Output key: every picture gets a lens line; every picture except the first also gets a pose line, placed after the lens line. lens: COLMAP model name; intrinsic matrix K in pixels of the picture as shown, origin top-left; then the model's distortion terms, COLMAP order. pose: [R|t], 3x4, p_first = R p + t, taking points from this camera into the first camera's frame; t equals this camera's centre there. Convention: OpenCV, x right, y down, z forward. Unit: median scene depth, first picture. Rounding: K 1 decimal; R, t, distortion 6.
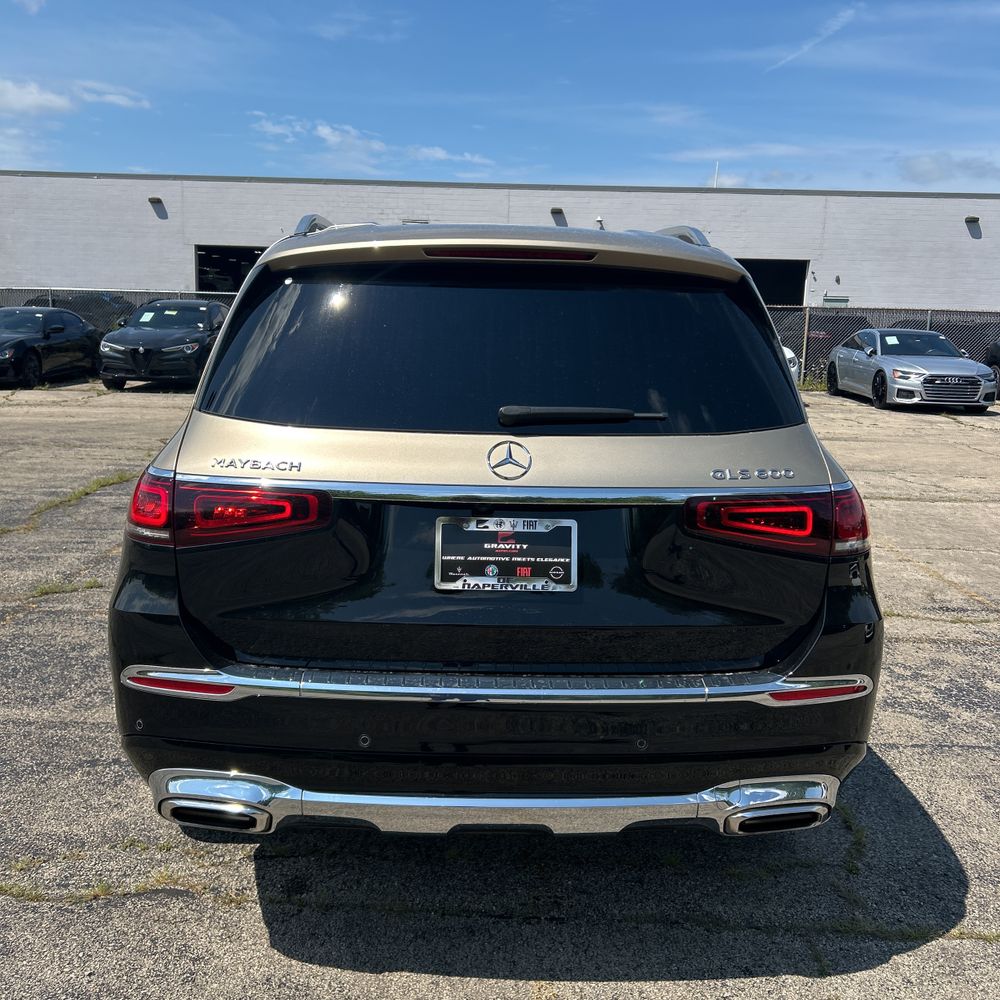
lens RADIAL K [[1013.9, 0, 499.0], [0, 1013.9, 499.1], [0, 0, 1]] dist [-0.010373, 0.000000]
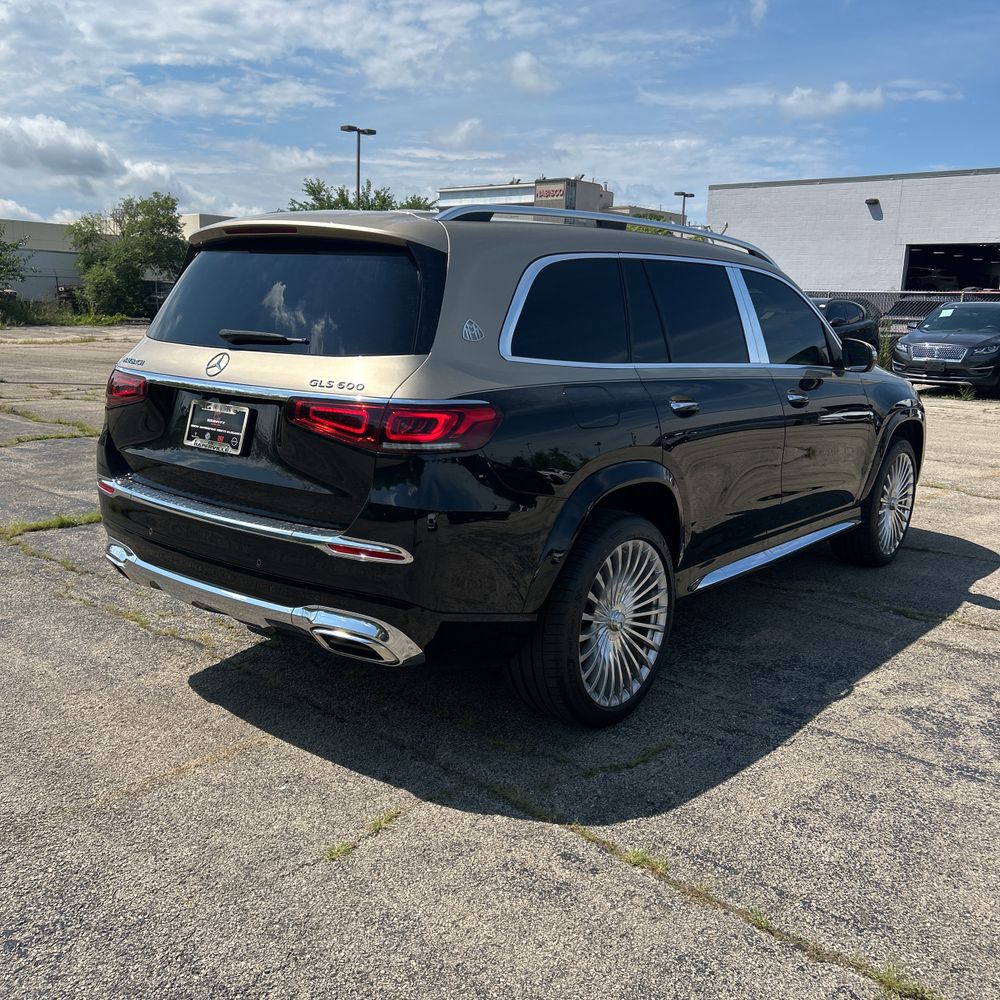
lens RADIAL K [[1013.9, 0, 480.8], [0, 1013.9, 502.6], [0, 0, 1]] dist [-0.010373, 0.000000]
pose [[0.746269, 0.125789, -0.653651, 1.139092], [-0.126108, 0.990916, 0.046715, 0.038645], [0.653590, 0.047569, 0.755353, 0.077639]]
